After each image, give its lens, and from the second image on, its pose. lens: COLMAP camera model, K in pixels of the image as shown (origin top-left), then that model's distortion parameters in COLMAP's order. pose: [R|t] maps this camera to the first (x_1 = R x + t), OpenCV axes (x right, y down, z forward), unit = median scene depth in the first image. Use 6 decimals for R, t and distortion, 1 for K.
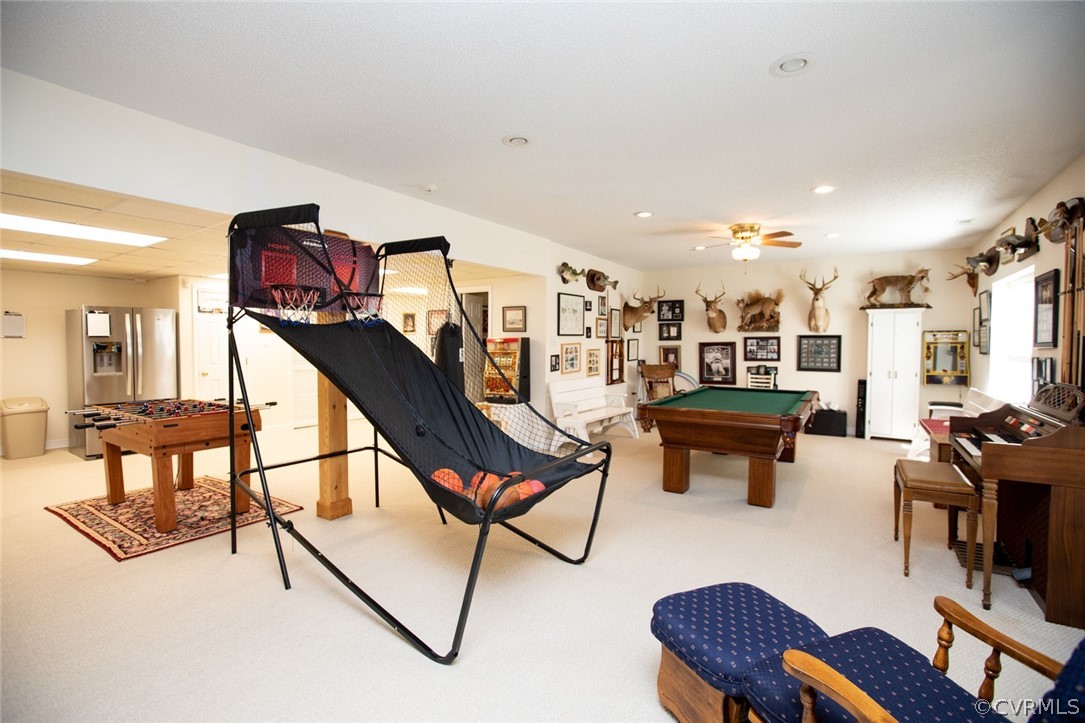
lens RADIAL K [[485.3, 0, 566.8], [0, 485.3, 357.1], [0, 0, 1]] dist [-0.001013, 0.006533]
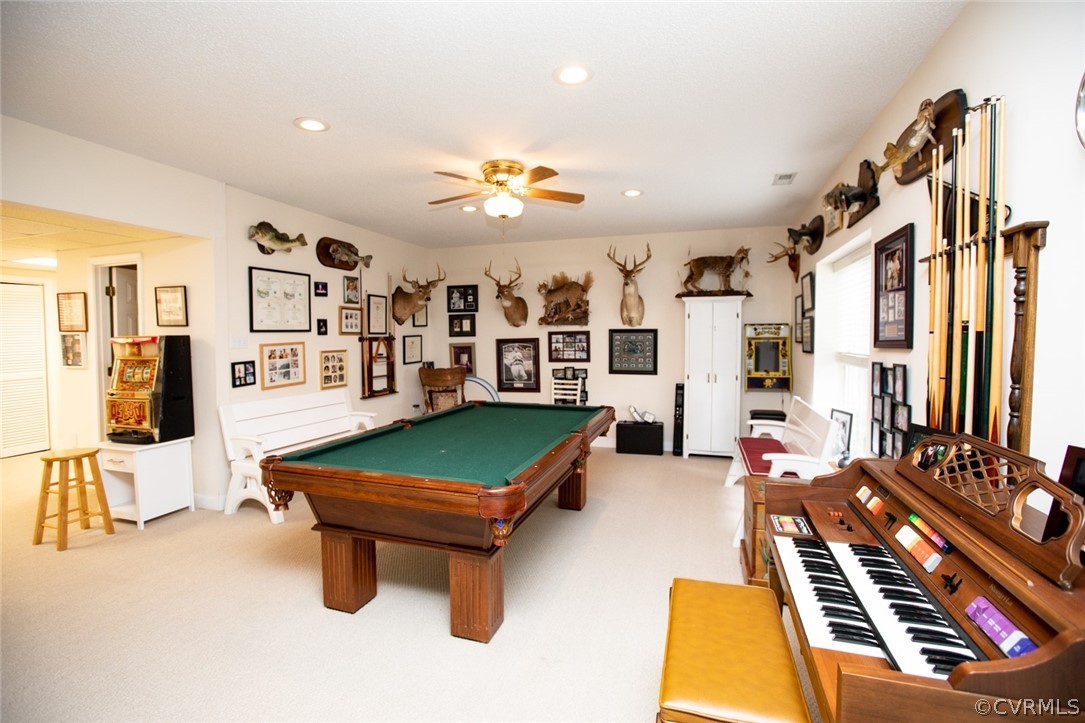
lens RADIAL K [[493.1, 0, 534.4], [0, 493.1, 358.1], [0, 0, 1]] dist [-0.054584, 0.018518]
pose [[0.977645, -0.016092, 0.209644, 0.195525], [0.013433, 0.999810, 0.014102, -0.011479], [-0.209831, -0.010971, 0.977676, 0.244215]]
